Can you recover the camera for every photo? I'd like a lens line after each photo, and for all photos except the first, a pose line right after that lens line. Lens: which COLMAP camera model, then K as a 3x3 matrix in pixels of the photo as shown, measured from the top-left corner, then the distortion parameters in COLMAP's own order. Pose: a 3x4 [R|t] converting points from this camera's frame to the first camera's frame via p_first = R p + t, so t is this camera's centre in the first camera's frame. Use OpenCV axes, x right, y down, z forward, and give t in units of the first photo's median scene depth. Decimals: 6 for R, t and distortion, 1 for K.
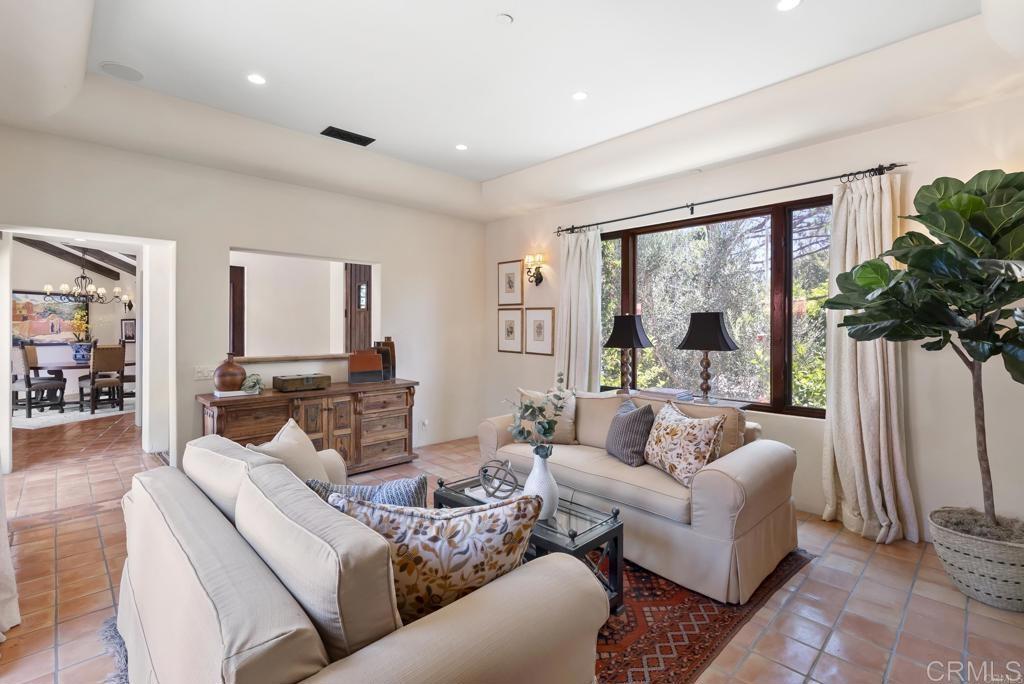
lens RADIAL K [[464.4, 0, 507.7], [0, 464.4, 328.7], [0, 0, 1]] dist [-0.000281, -0.000044]
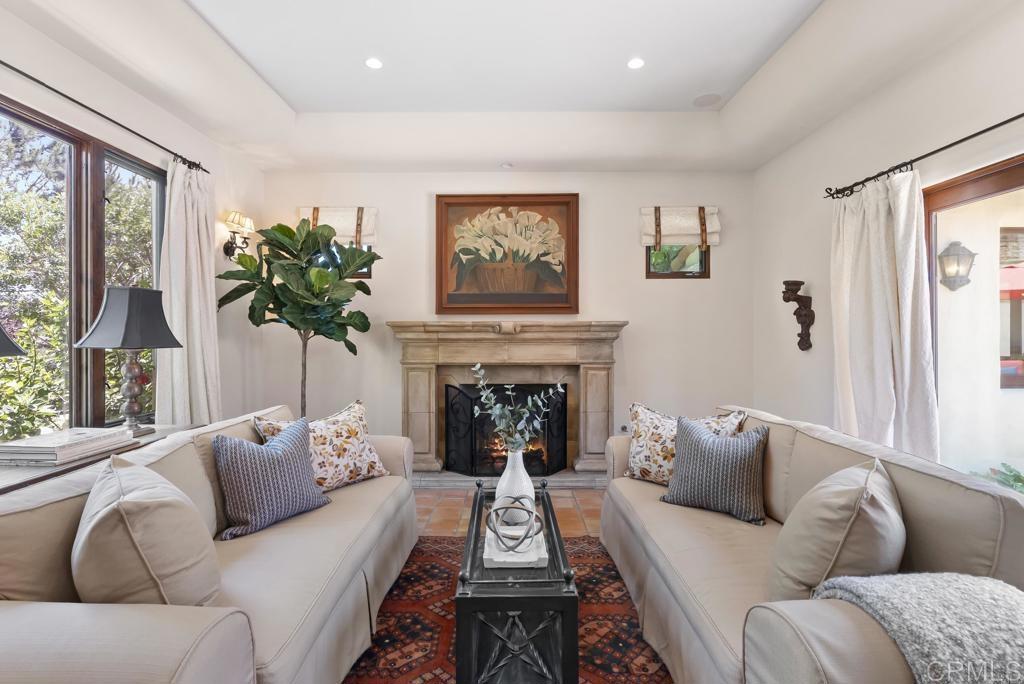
lens RADIAL K [[464.4, 0, 507.7], [0, 464.4, 328.7], [0, 0, 1]] dist [-0.000281, -0.000044]
pose [[-0.719753, 0.004993, 0.694212, -0.419865], [0.006136, 0.999981, -0.000831, 0.025977], [-0.694203, 0.003662, -0.719770, 1.276708]]
